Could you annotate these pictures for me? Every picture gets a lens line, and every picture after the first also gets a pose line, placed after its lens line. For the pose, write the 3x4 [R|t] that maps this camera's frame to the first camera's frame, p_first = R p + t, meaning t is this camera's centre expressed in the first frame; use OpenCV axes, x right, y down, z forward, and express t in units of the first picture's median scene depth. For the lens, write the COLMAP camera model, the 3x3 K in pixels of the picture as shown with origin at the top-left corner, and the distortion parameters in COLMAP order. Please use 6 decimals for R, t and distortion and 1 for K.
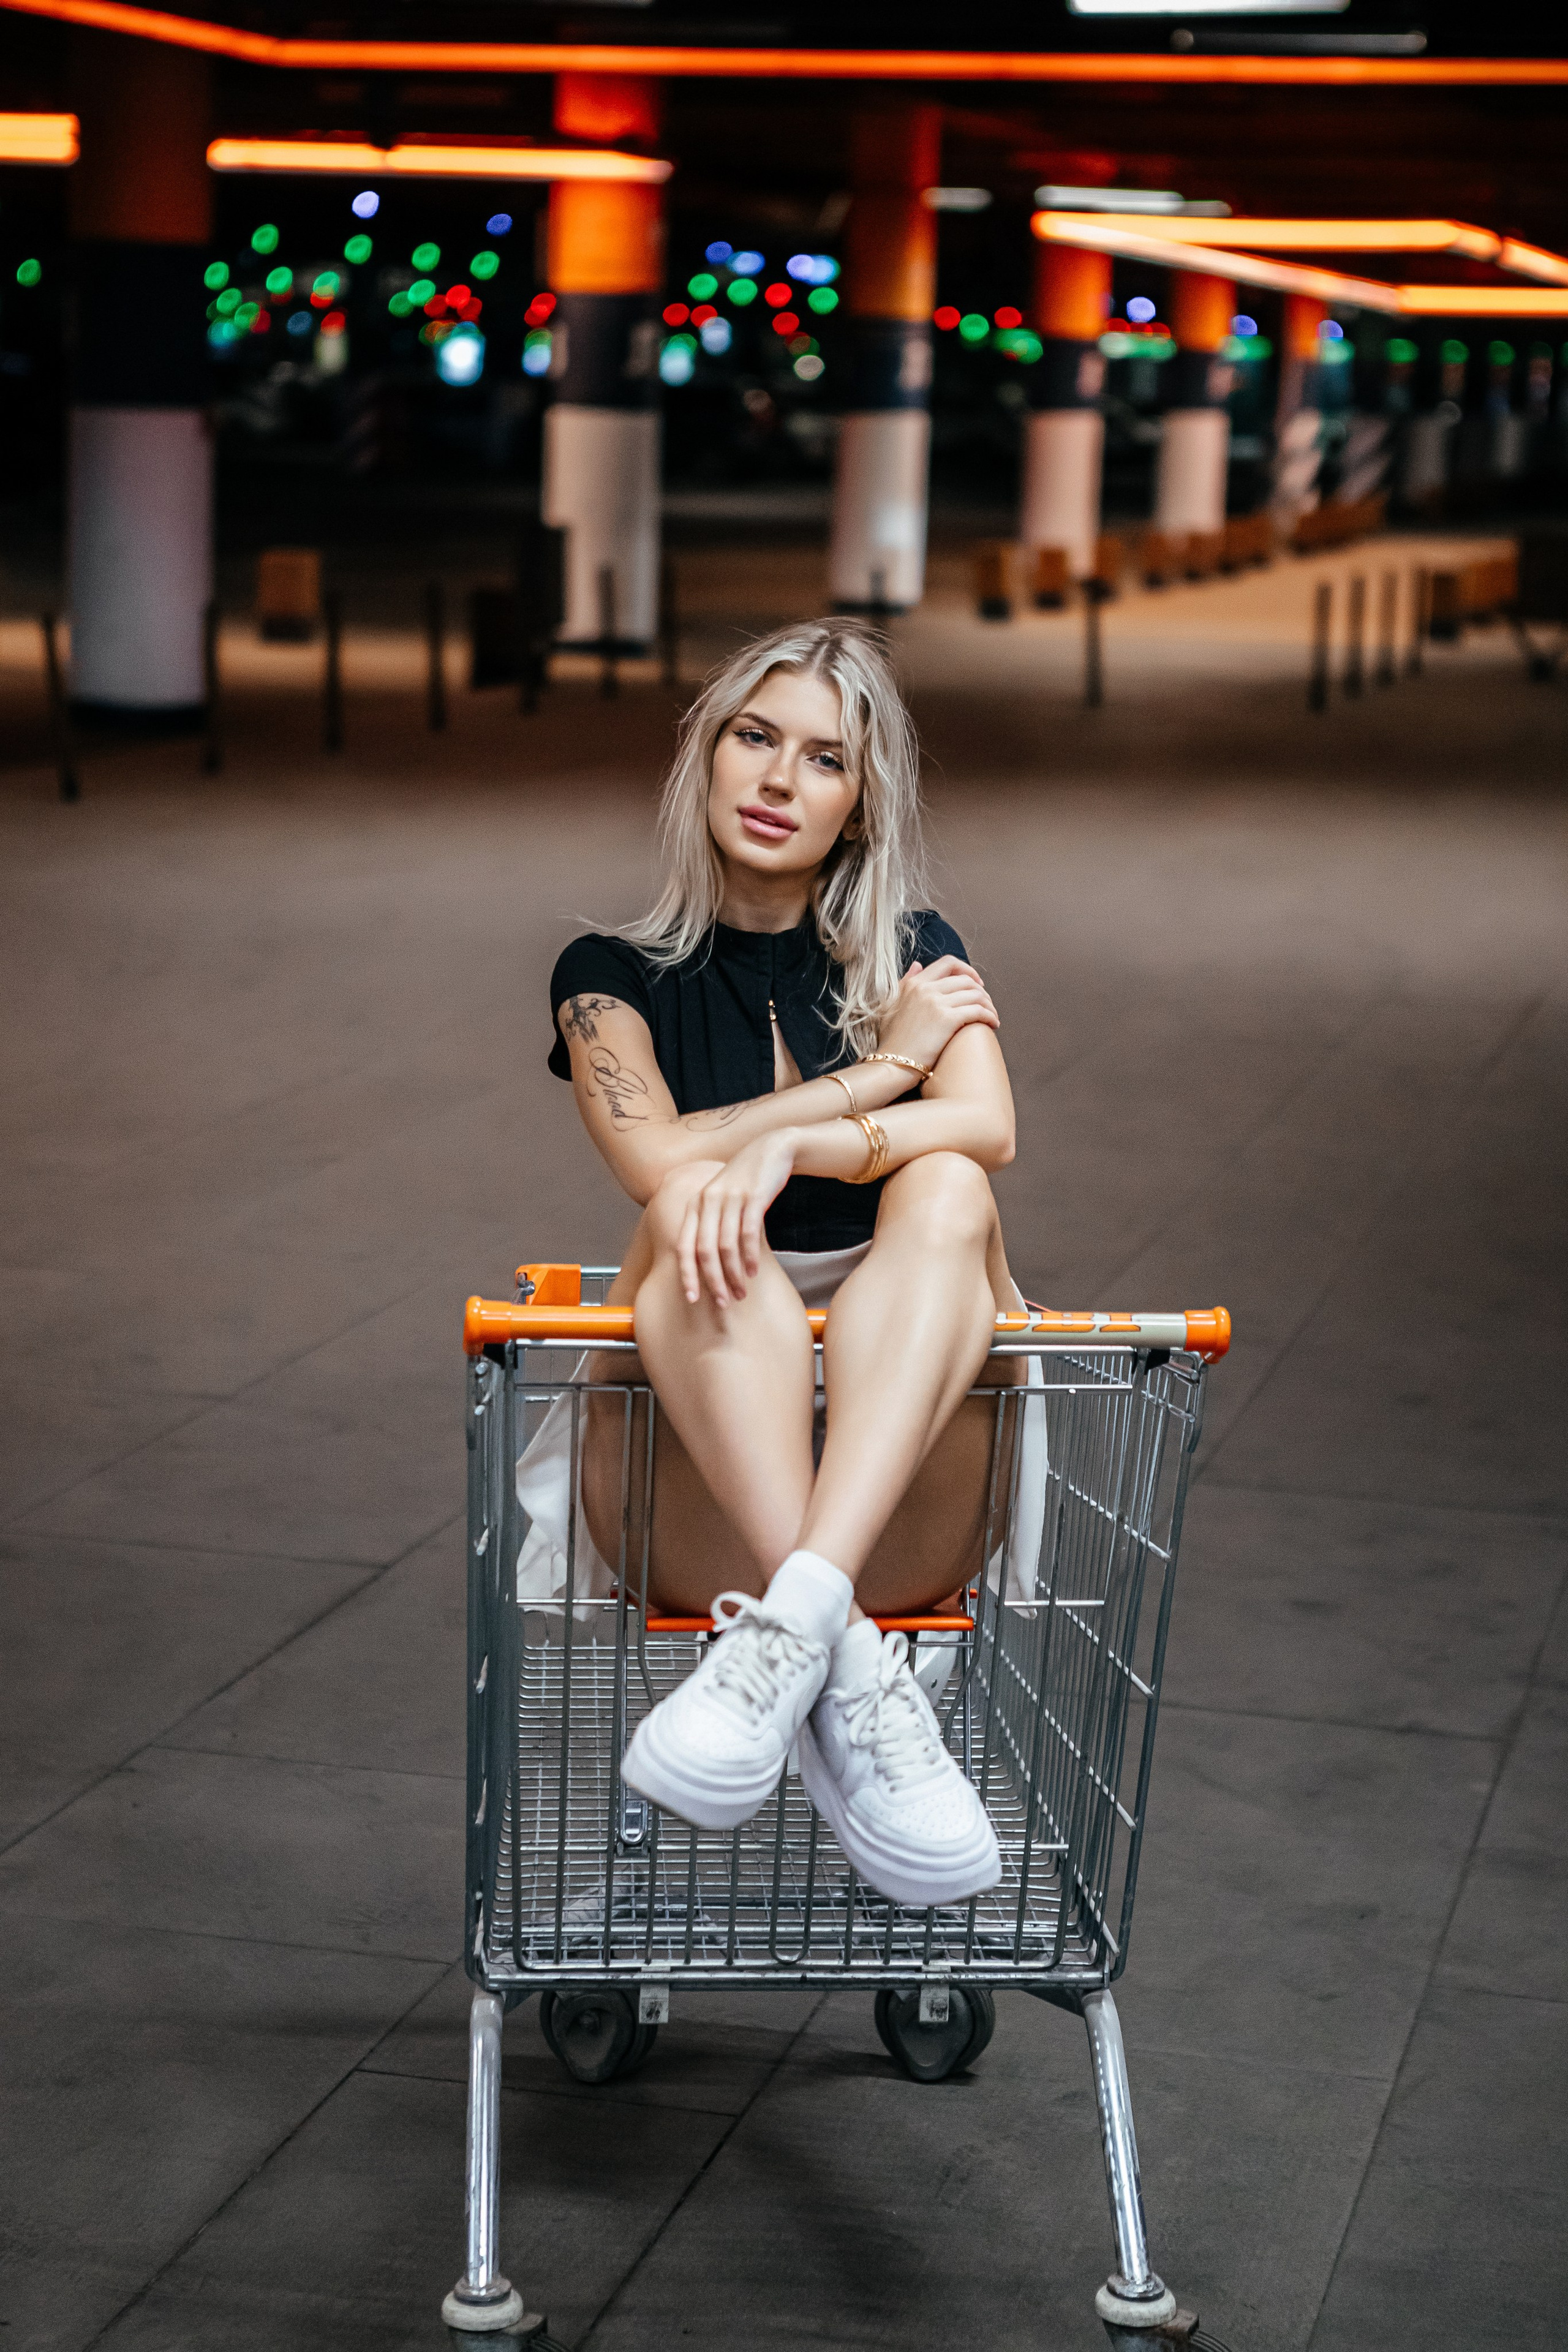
lens RADIAL K [[4572.1, 0, 783.8], [0, 4572.1, 1133.8], [0, 0, 1]] dist [0.267977, -0.177244]
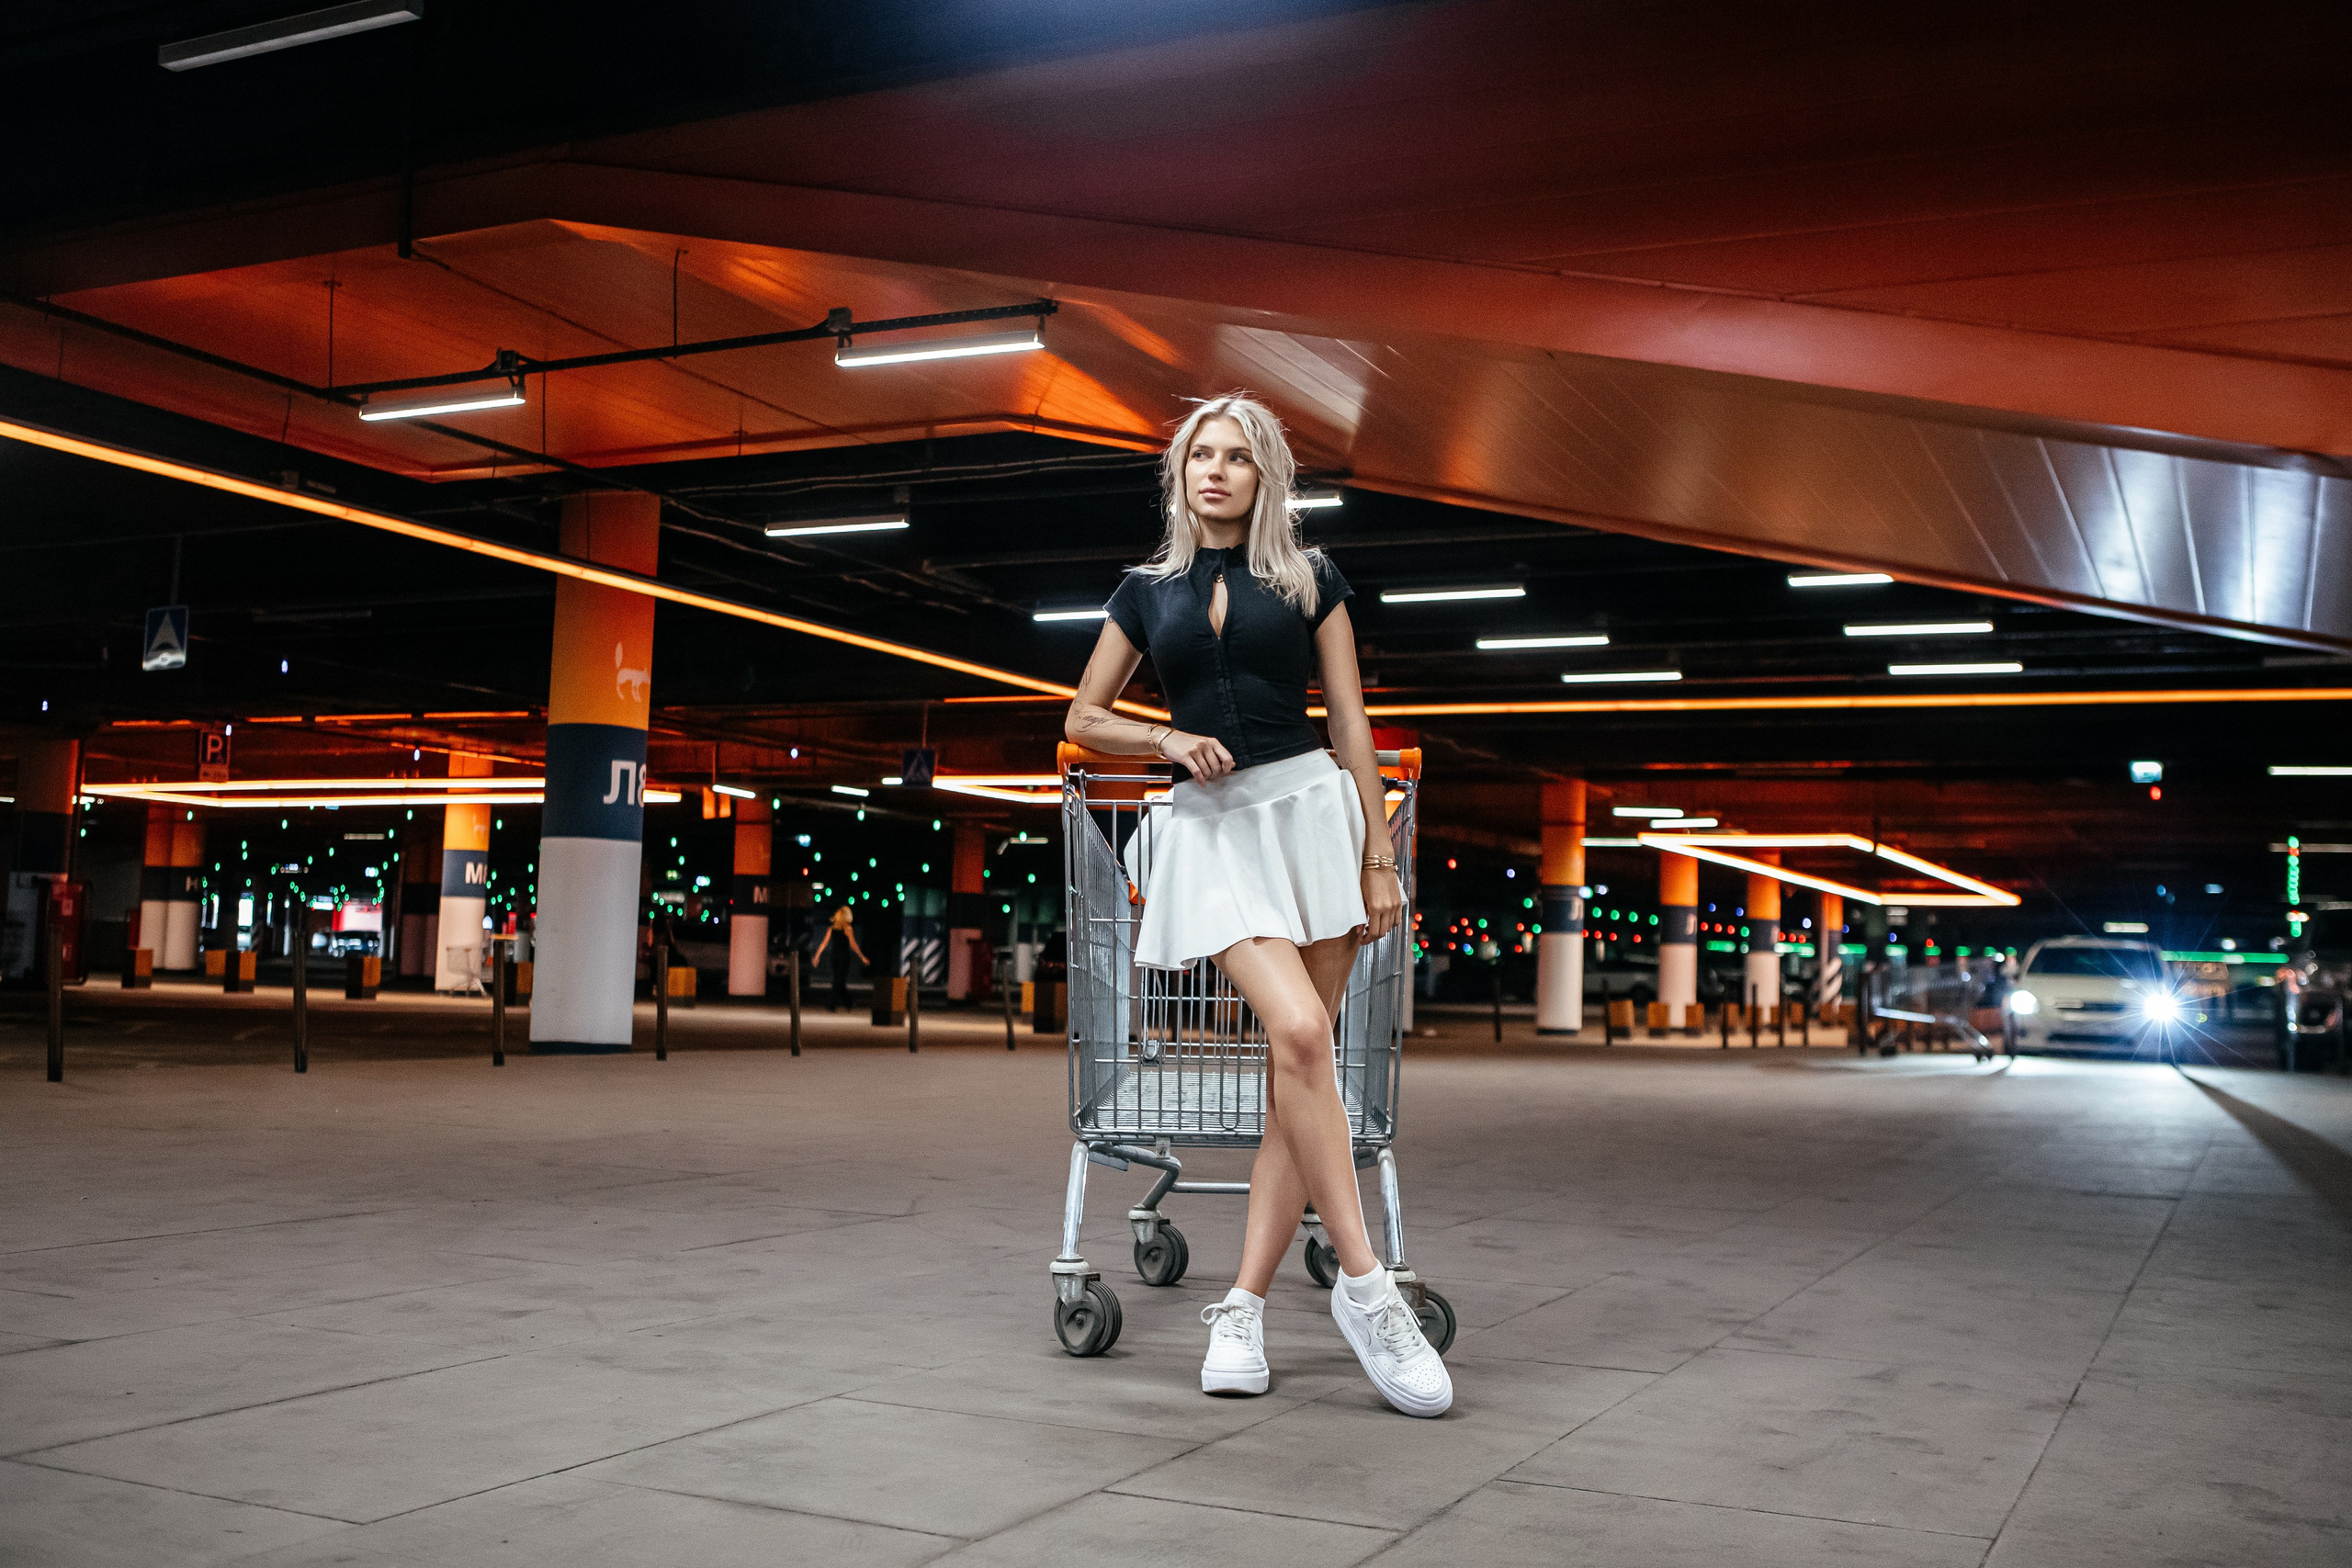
lens RADIAL K [[2372.5, 0, 1158.6], [0, 2372.5, 762.4], [0, 0, 1]] dist [-0.070856, 0.122303]
pose [[0.980014, -0.022030, -0.197705, 0.355775], [-0.028866, 0.967582, -0.250903, 0.194528], [0.196824, 0.251595, 0.947608, -0.006600]]
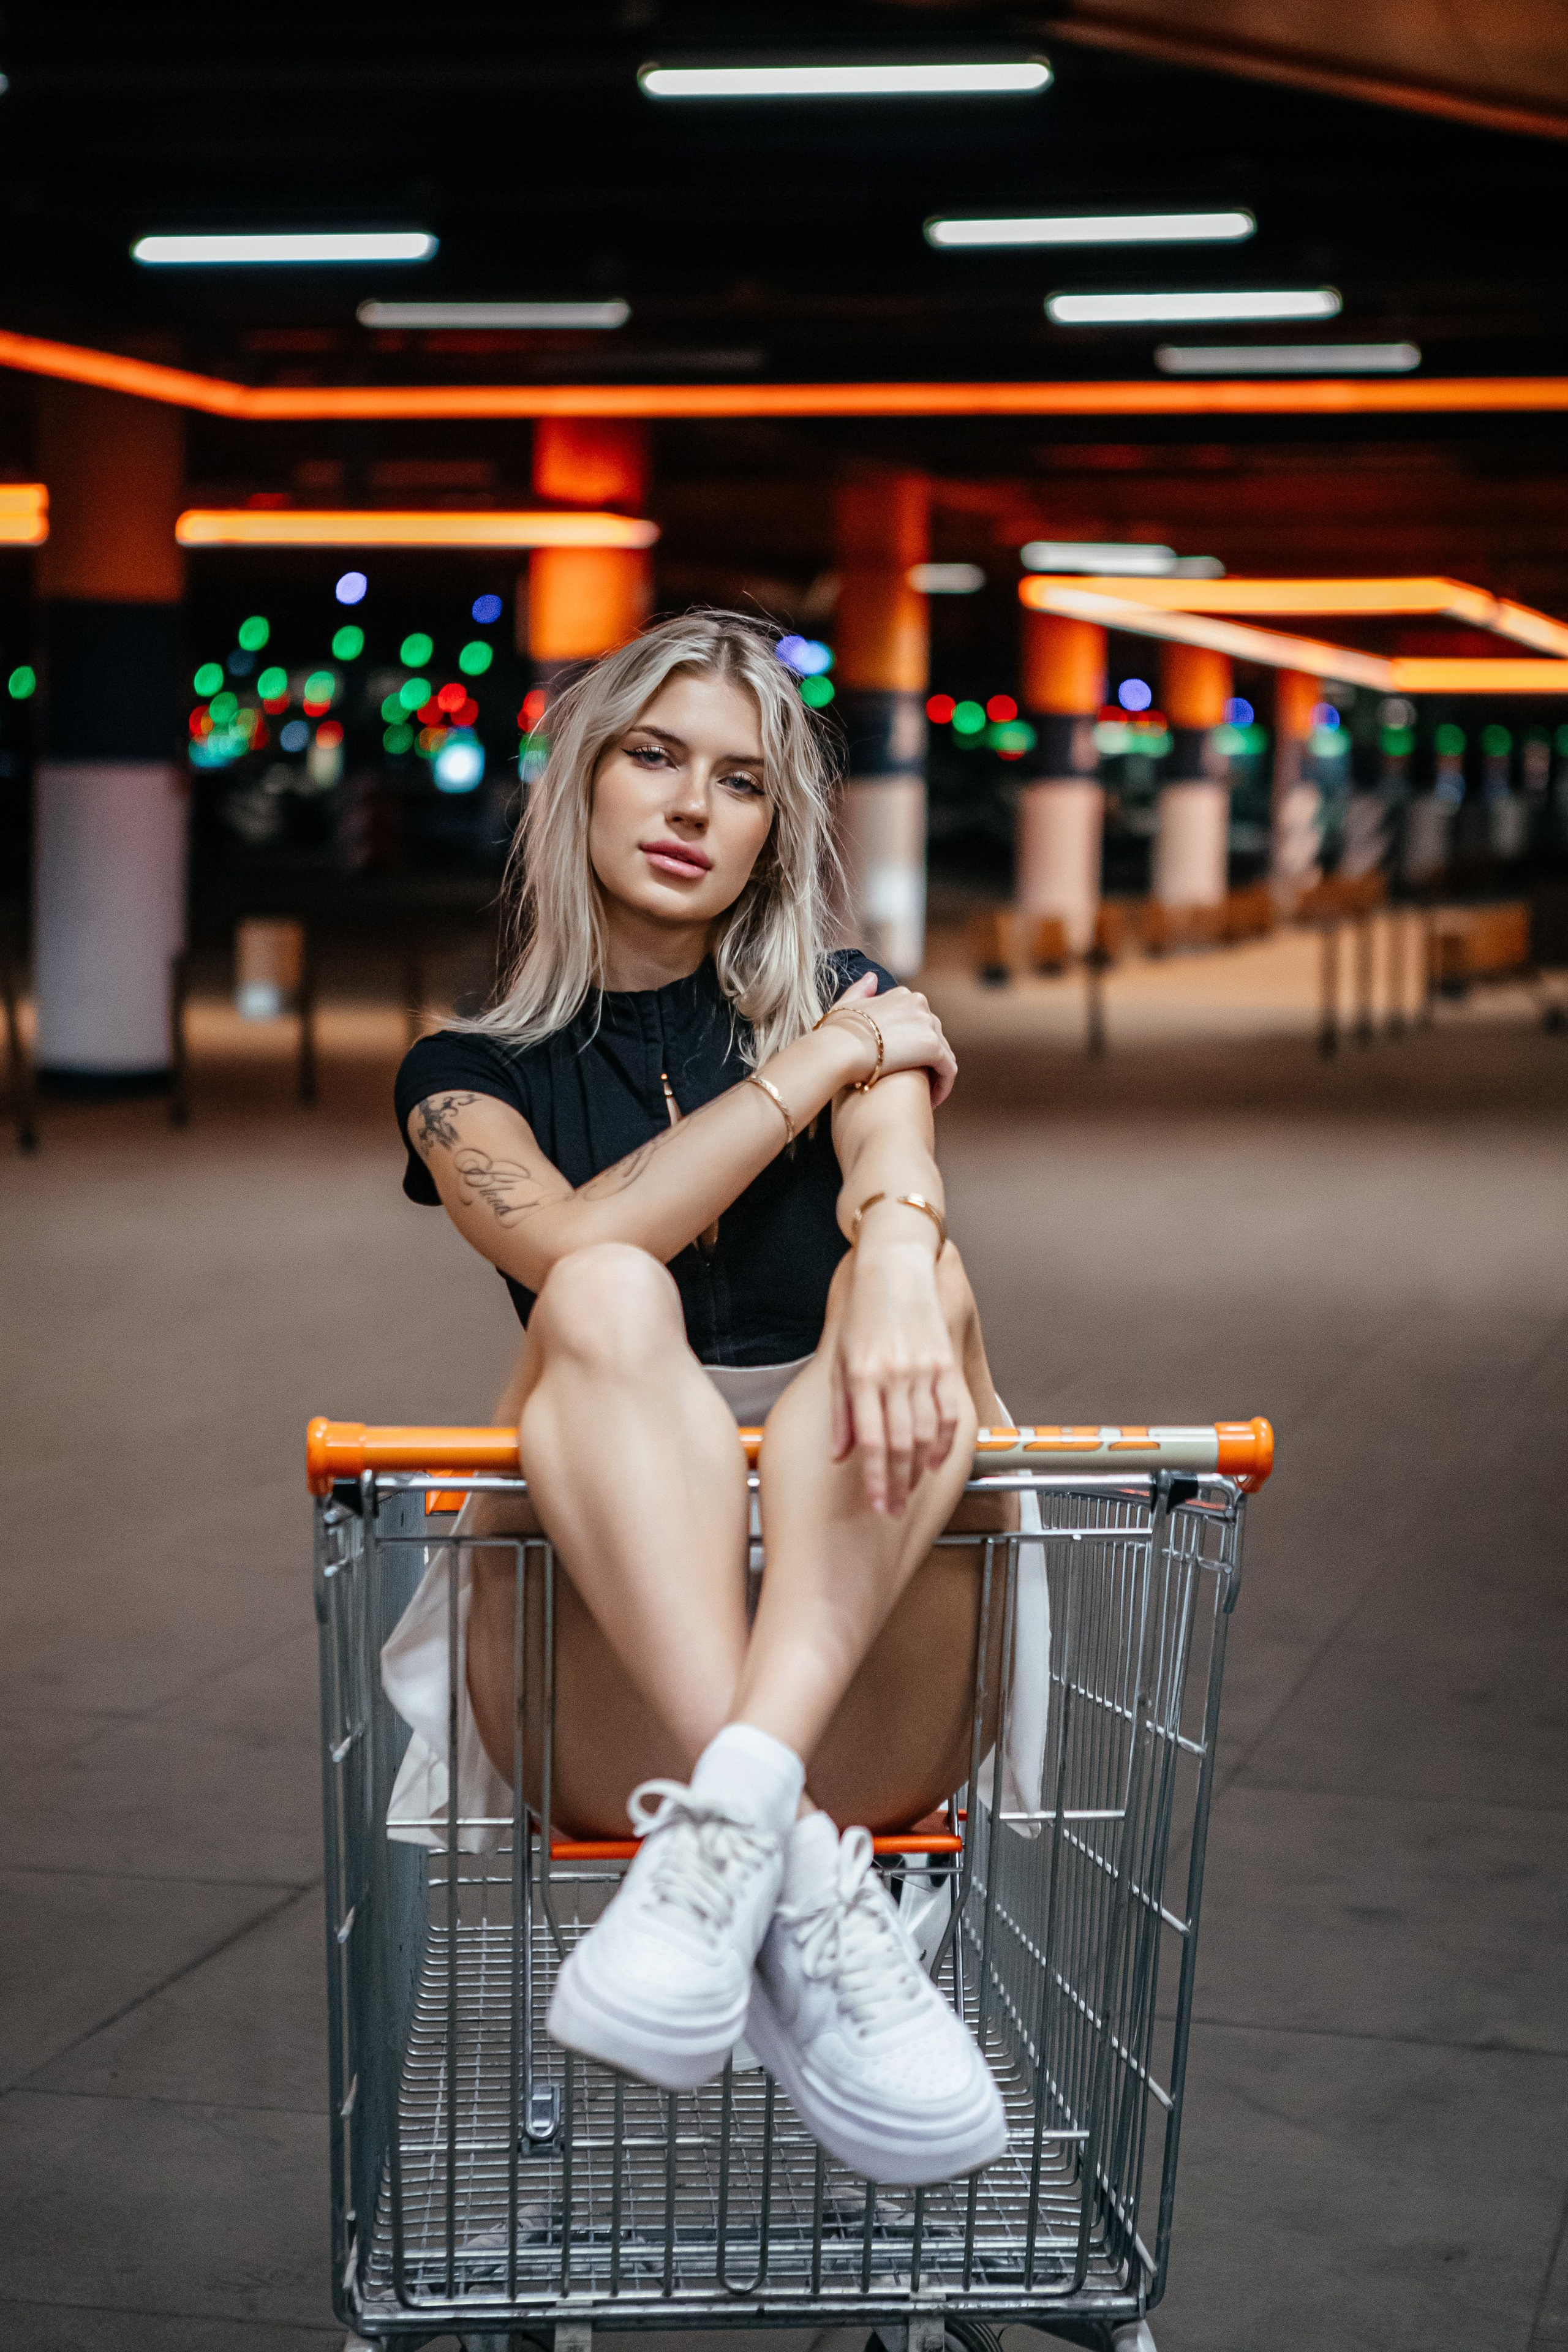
lens RADIAL K [[4625.5, 0, 771.4], [0, 4625.5, 1121.4], [0, 0, 1]] dist [0.244595, 0.114890]
pose [[0.999805, -0.019450, -0.003556, 0.008580], [0.019049, 0.995726, -0.090375, 0.034362], [0.005299, 0.090289, 0.995901, 0.115307]]
